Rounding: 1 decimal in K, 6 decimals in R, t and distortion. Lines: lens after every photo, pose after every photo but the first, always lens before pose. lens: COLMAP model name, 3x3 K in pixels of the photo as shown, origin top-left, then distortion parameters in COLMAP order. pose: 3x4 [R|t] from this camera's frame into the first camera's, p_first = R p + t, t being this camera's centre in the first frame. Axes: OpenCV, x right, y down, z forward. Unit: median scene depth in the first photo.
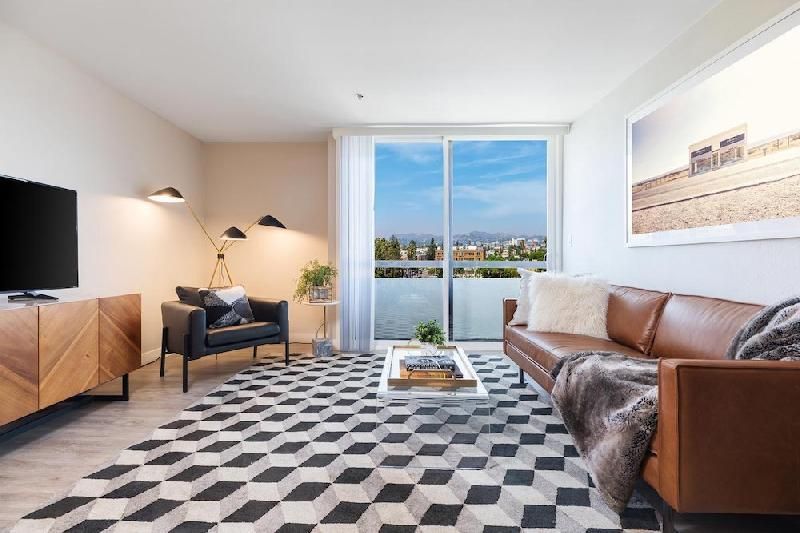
lens RADIAL K [[360.1, 0, 396.8], [0, 360.1, 265.1], [0, 0, 1]] dist [0.003667, 0.000949]
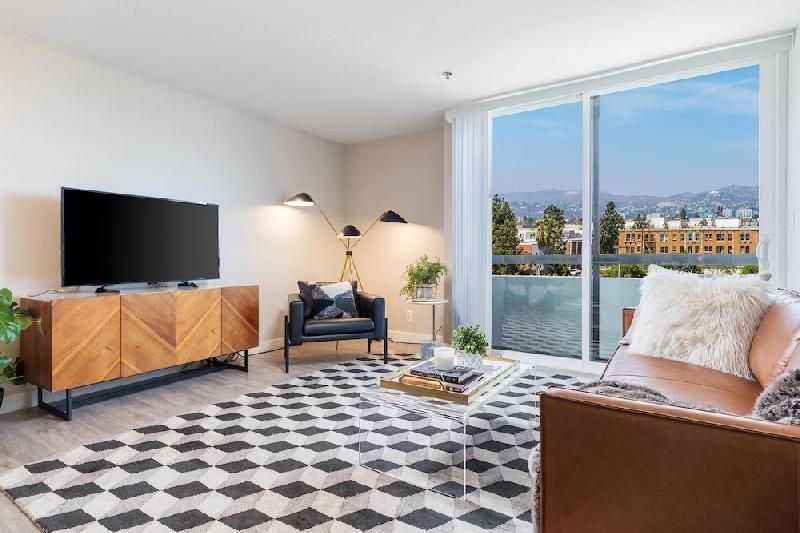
lens RADIAL K [[422.7, 0, 395.5], [0, 422.7, 259.0], [0, 0, 1]] dist [0.000290, 0.000365]
pose [[0.845711, -0.005127, -0.533617, 0.413245], [0.002555, 0.999981, -0.005558, -0.000363], [0.533636, 0.003337, 0.845708, 0.044043]]
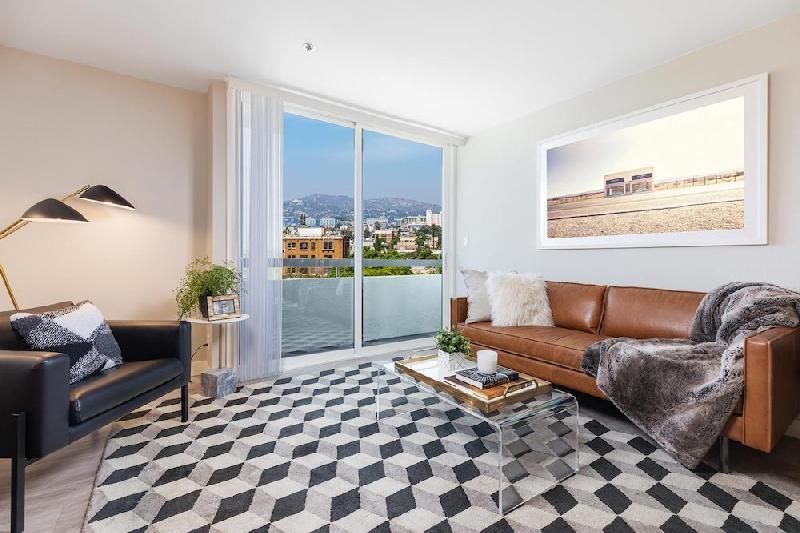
lens RADIAL K [[357.0, 0, 418.7], [0, 357.0, 258.3], [0, 0, 1]] dist [-0.001631, -0.000279]
pose [[0.796971, 0.002826, 0.604011, -0.440055], [0.003835, 0.999945, -0.009738, -0.007141], [-0.604006, 0.010077, 0.796916, 0.290538]]
